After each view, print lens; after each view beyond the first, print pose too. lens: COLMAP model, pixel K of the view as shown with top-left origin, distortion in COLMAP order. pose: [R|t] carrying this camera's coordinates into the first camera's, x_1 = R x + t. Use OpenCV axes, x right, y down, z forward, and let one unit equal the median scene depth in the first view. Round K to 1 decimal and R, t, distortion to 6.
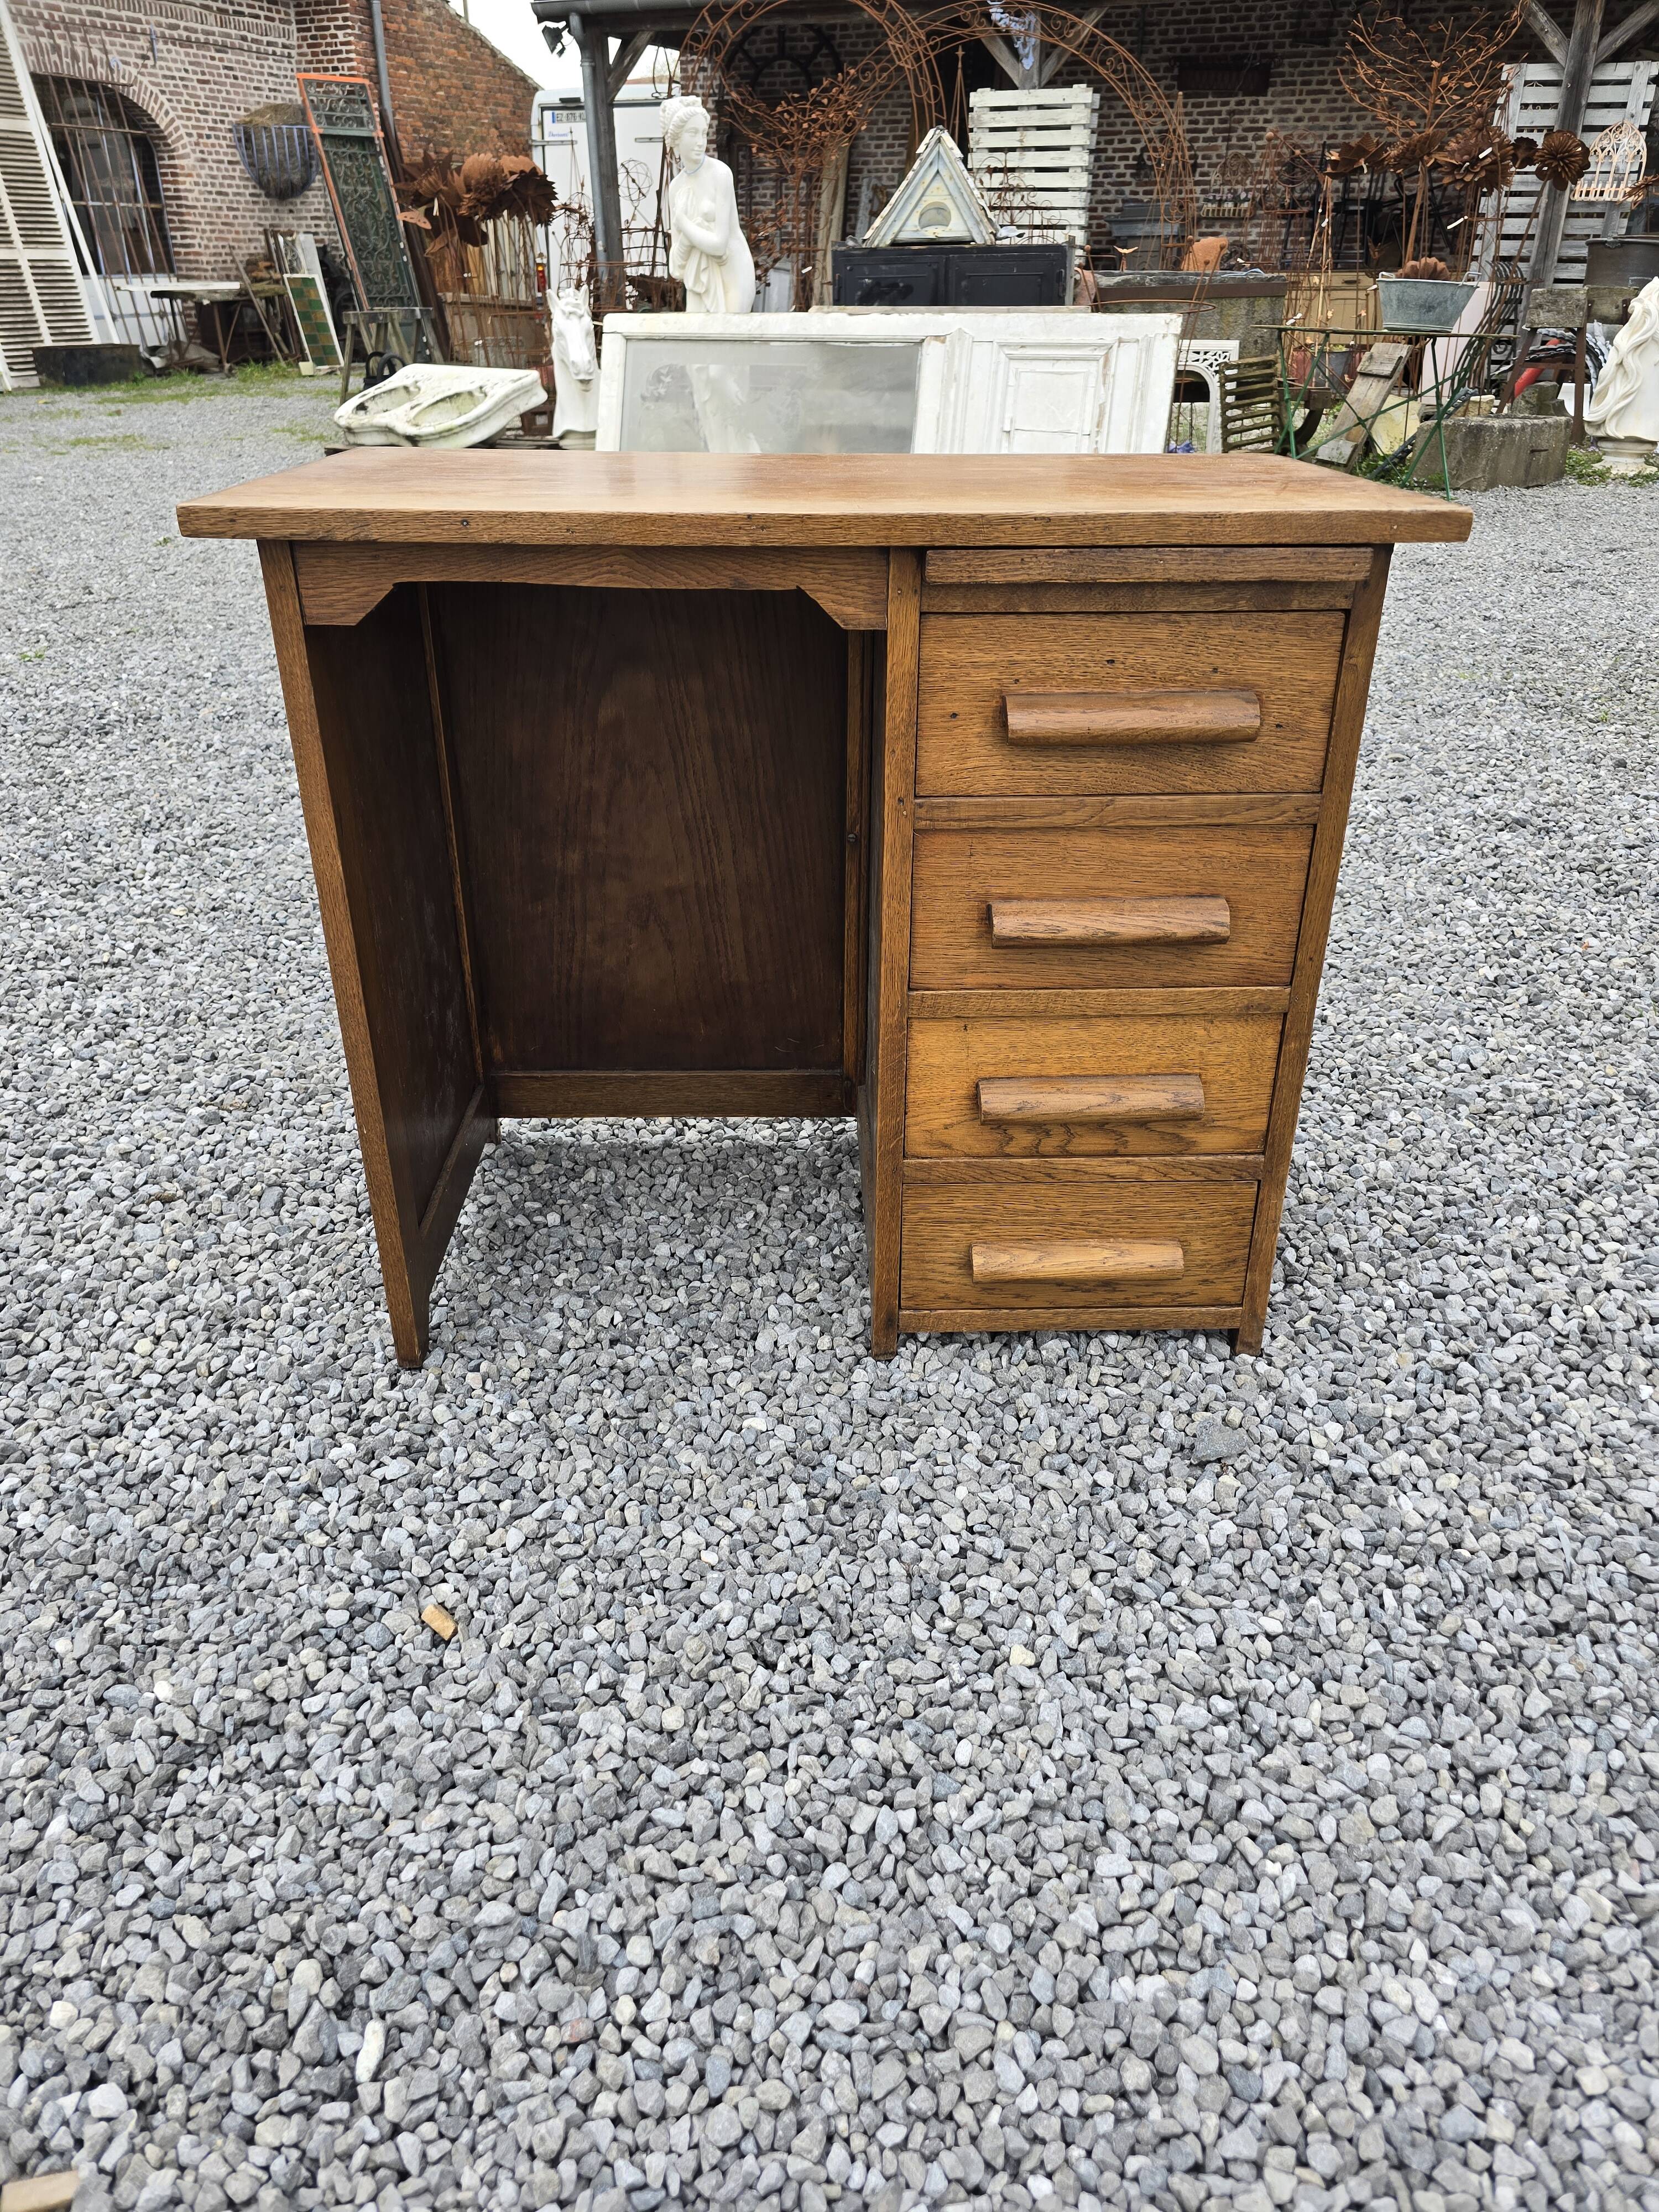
lens RADIAL K [[1504.1, 0, 854.5], [0, 1504.1, 1074.4], [0, 0, 1]] dist [0.031904, -0.041626]
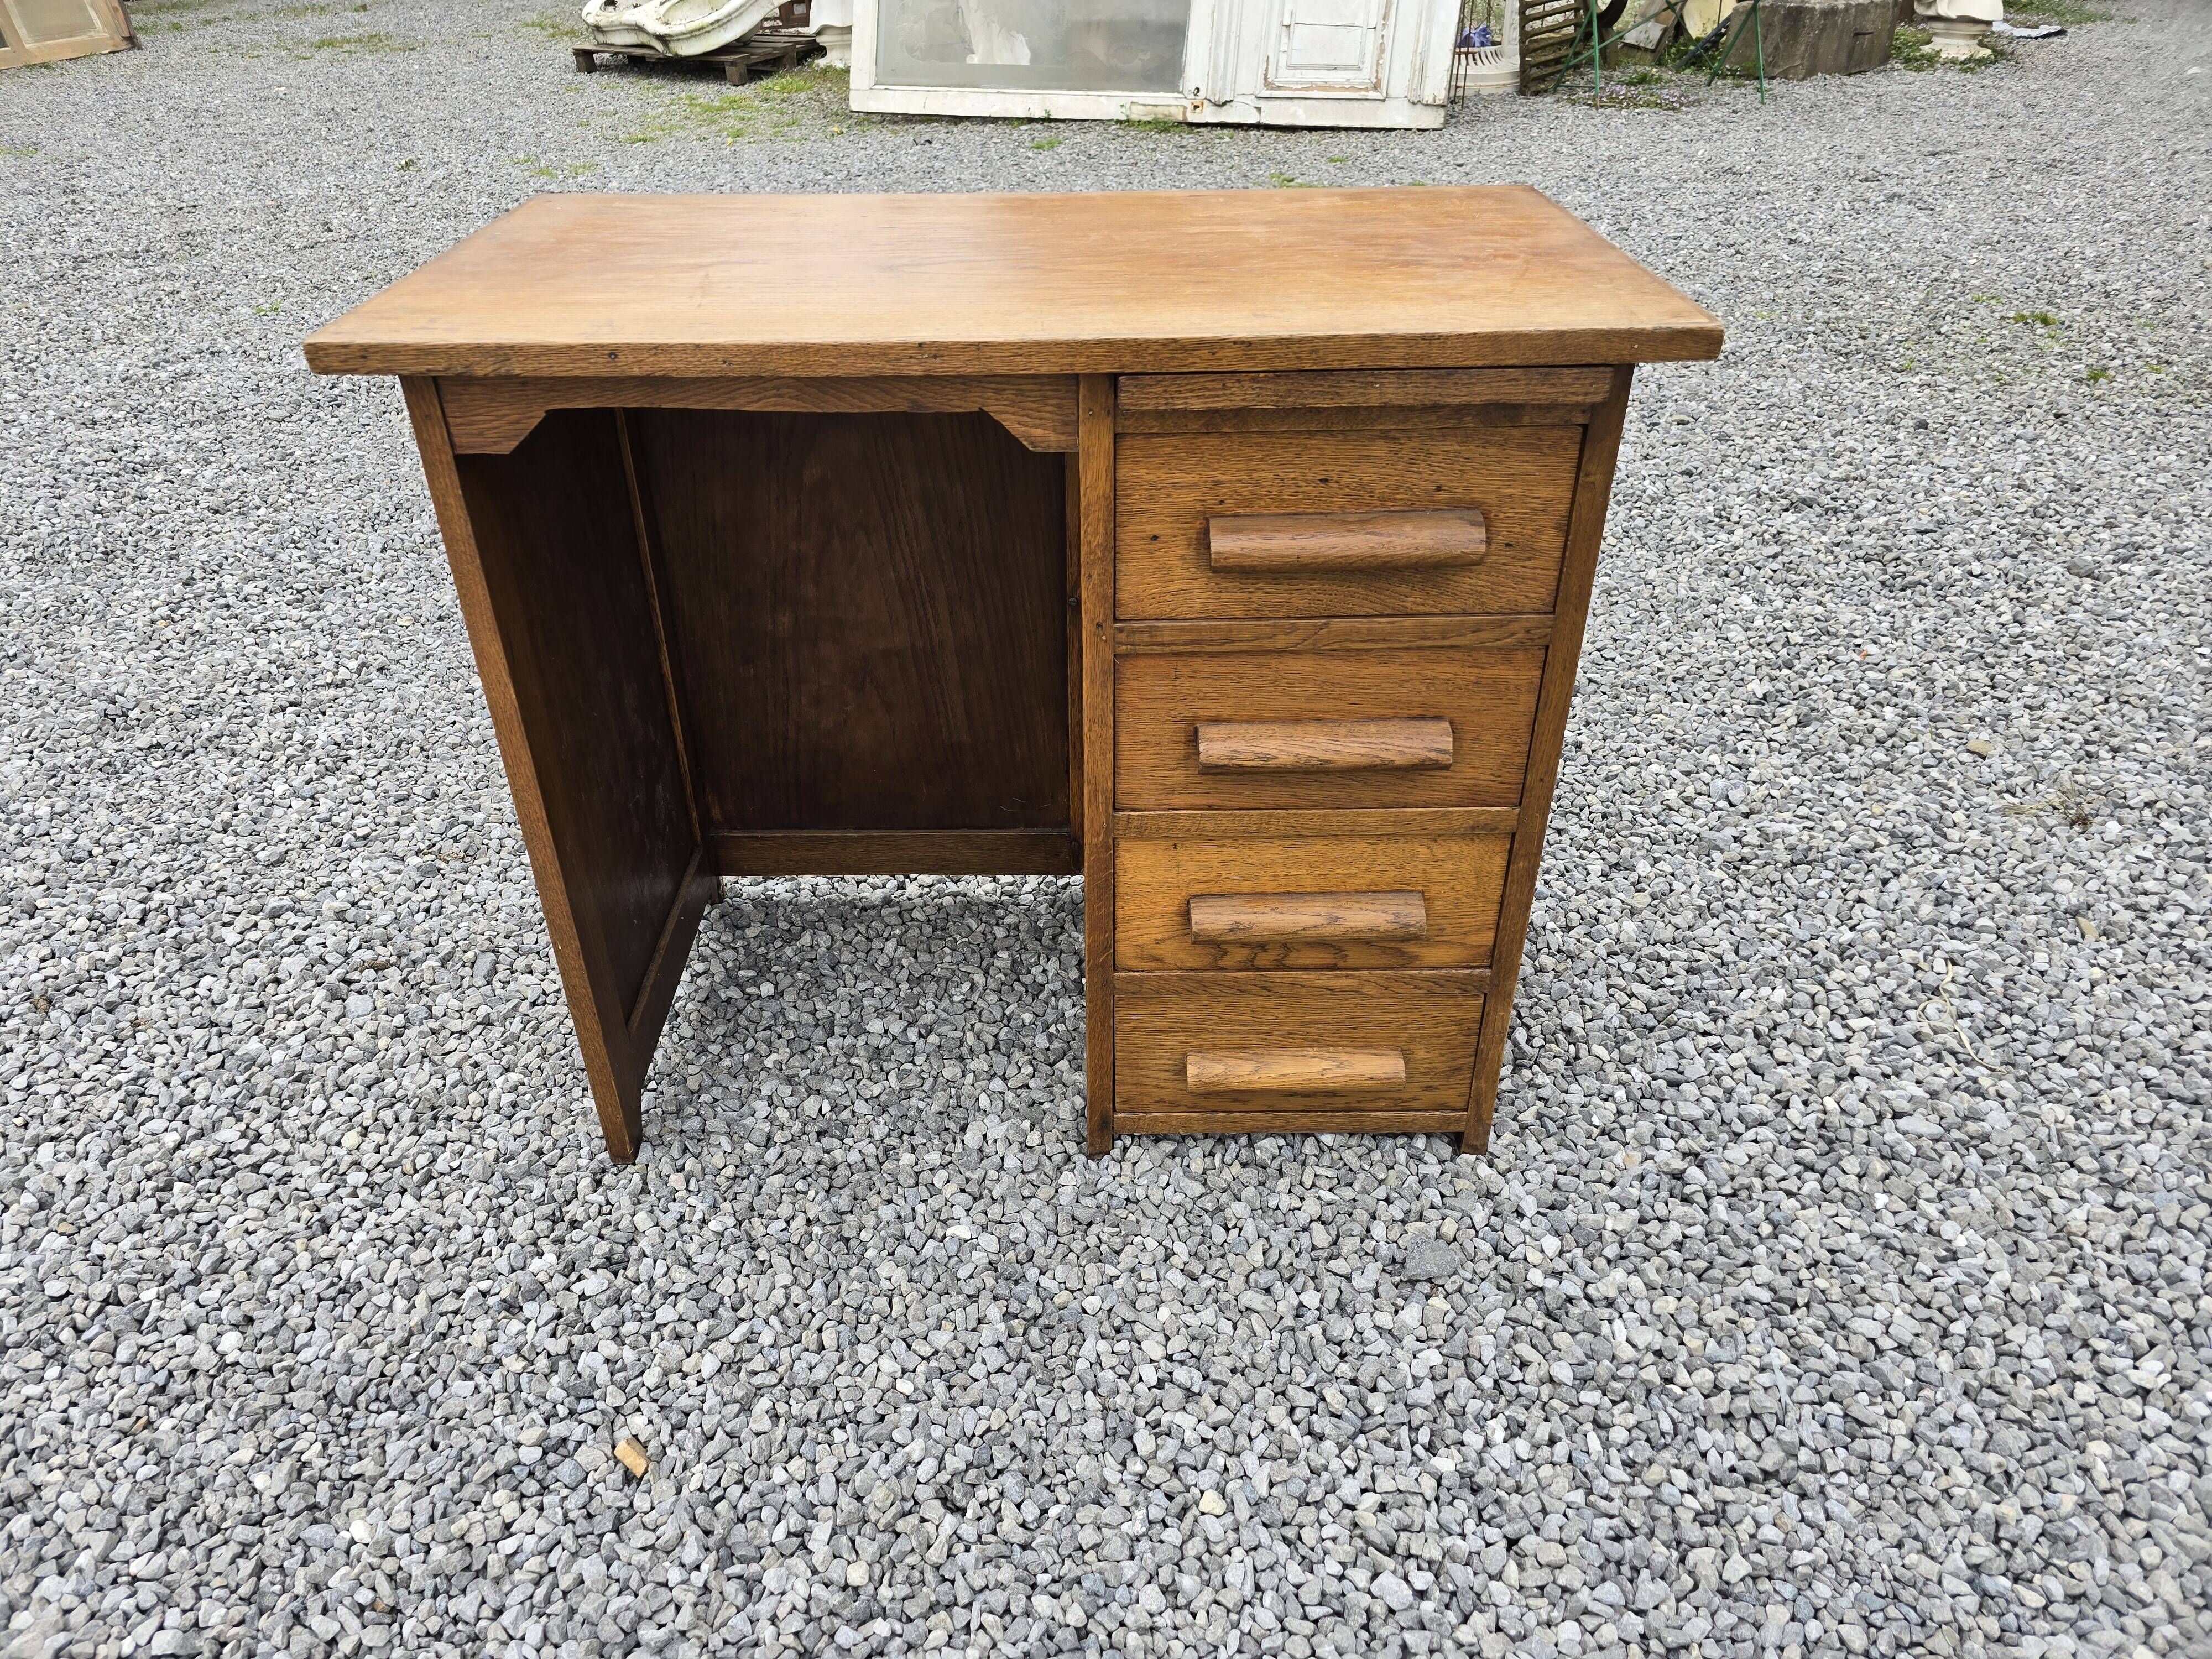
lens RADIAL K [[1504.1, 0, 1089.4], [0, 1504.1, 836.2], [0, 0, 1]] dist [0.031904, -0.041626]
pose [[0.999414, 0.000039, -0.034224, 0.050778], [0.003606, 0.994313, 0.106432, -0.124362], [0.034034, -0.106493, 0.993731, 0.048288]]
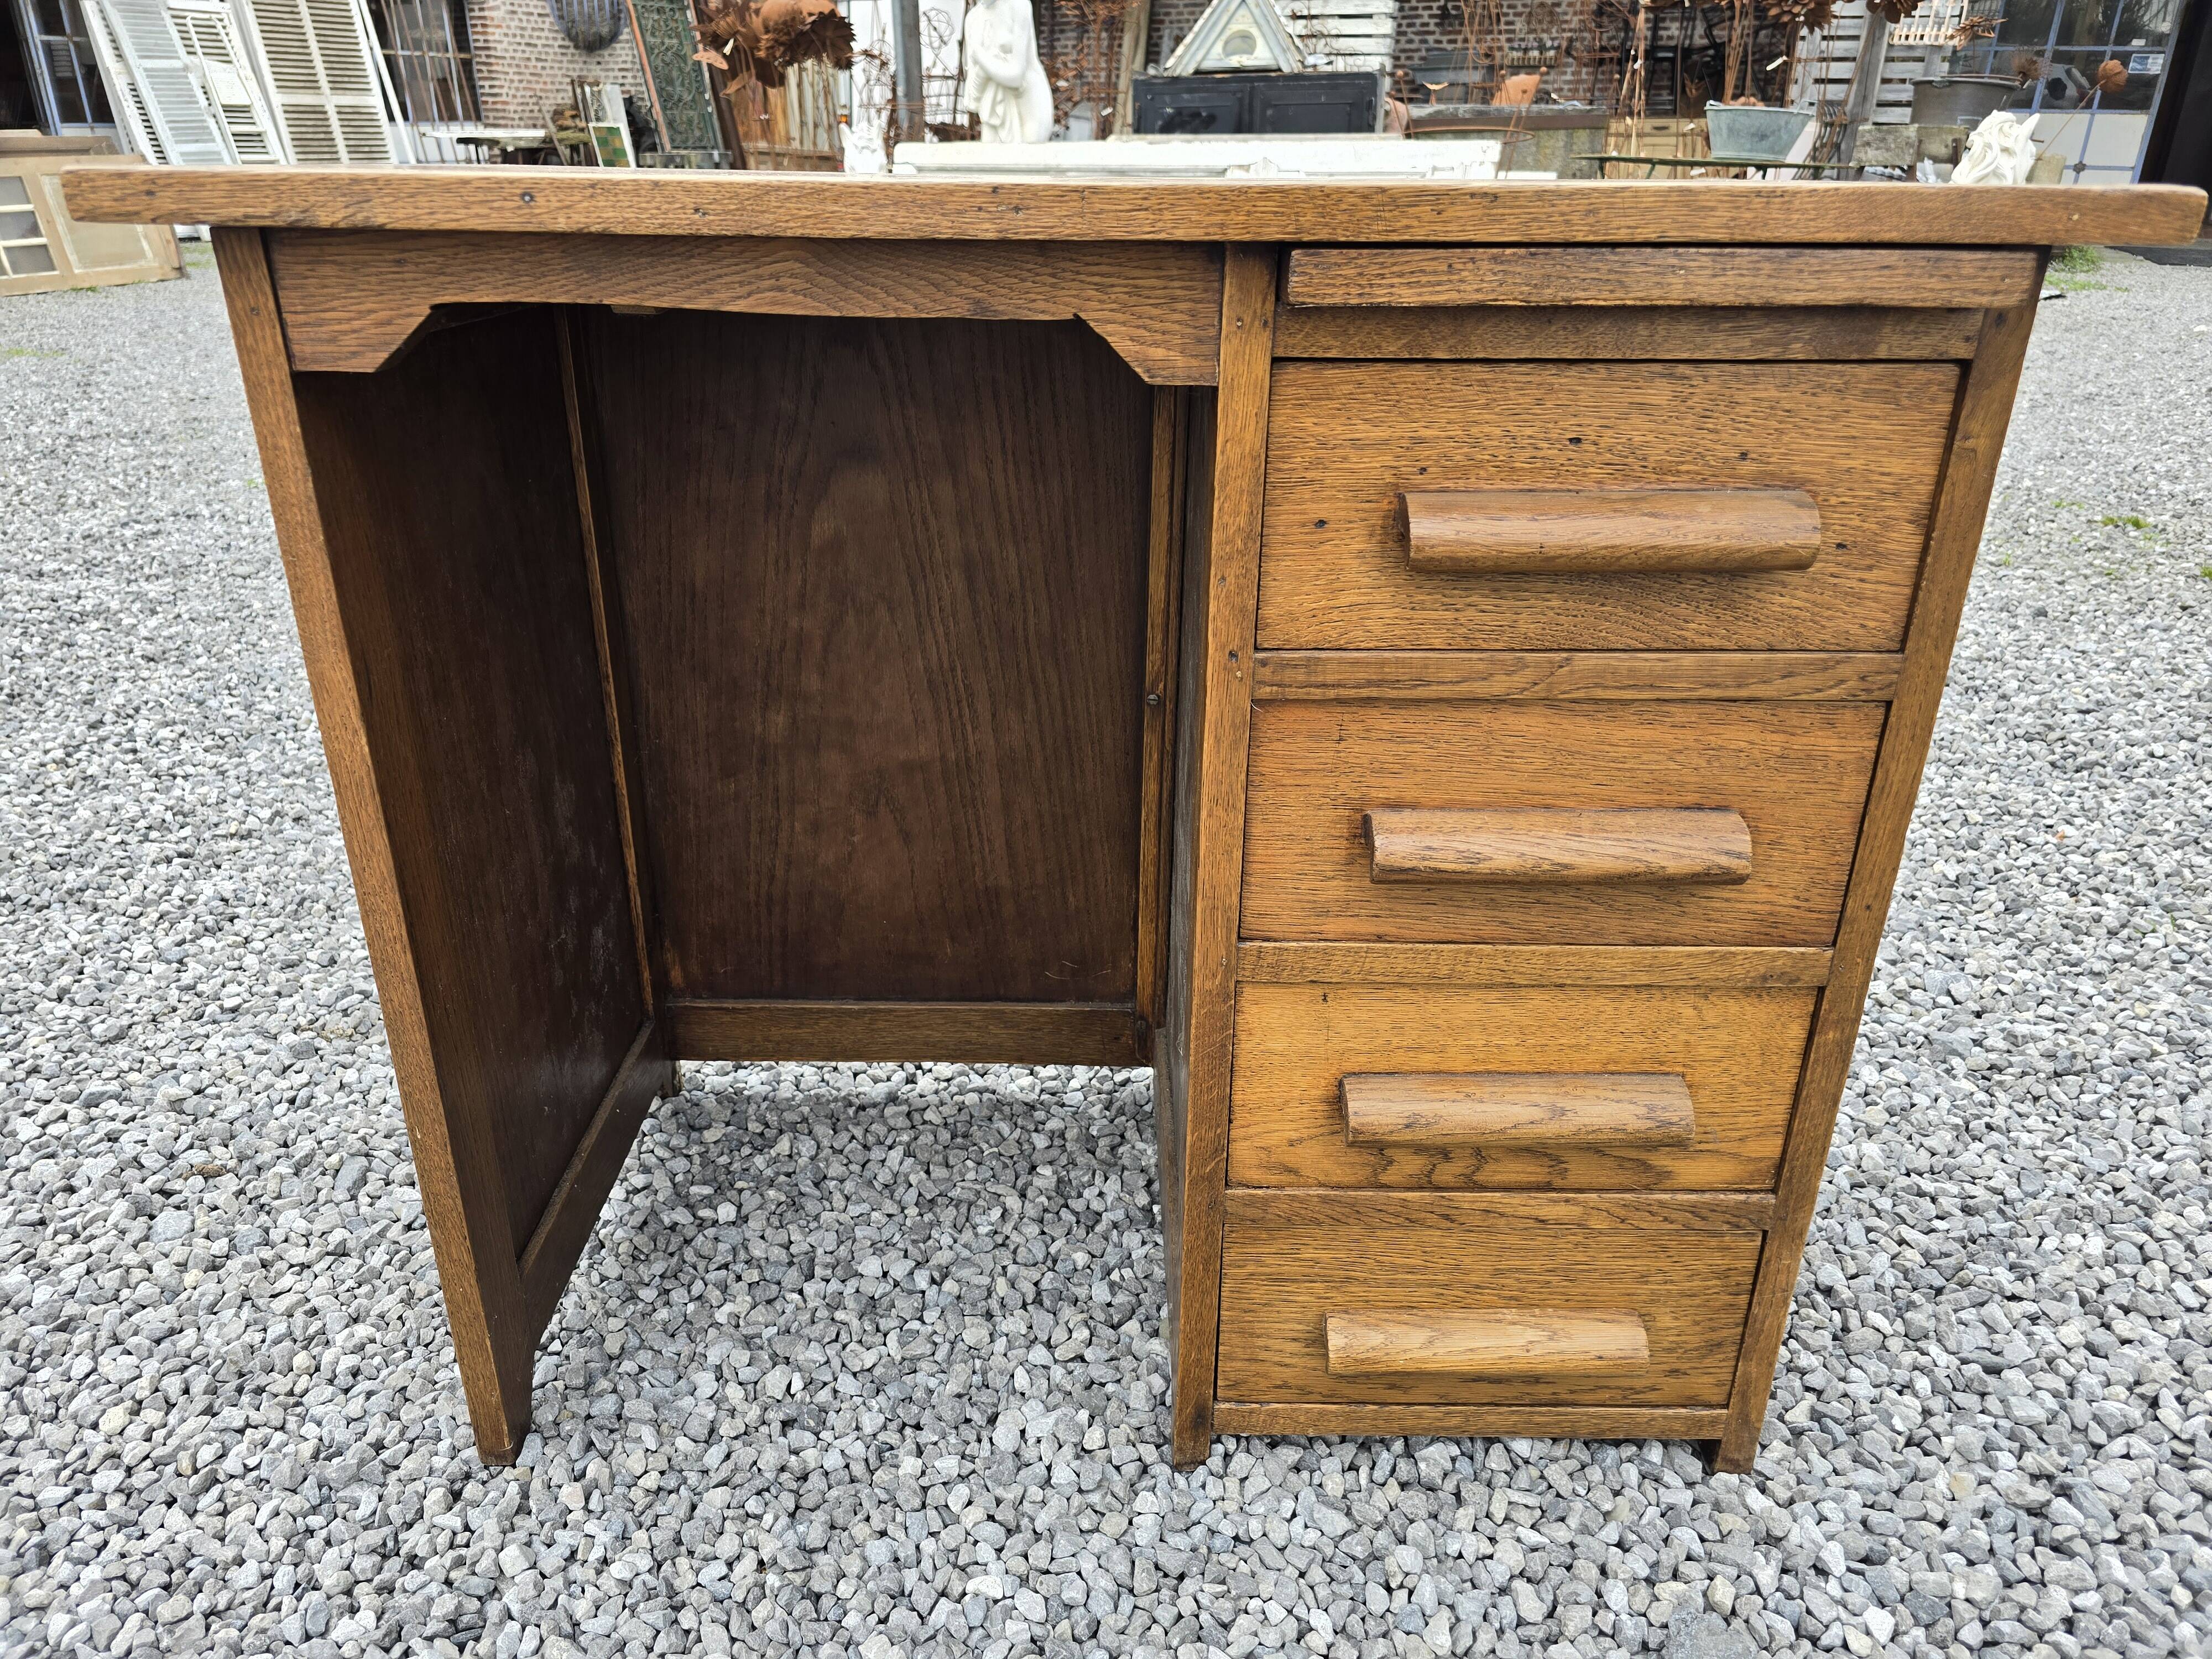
lens RADIAL K [[1504.1, 0, 1098.8], [0, 1504.1, 833.1], [0, 0, 1]] dist [0.031904, -0.041626]
pose [[0.999435, 0.013633, -0.030718, -0.000821], [-0.015315, 0.998359, -0.055178, -0.057590], [0.029915, 0.055617, 0.998004, 0.310969]]
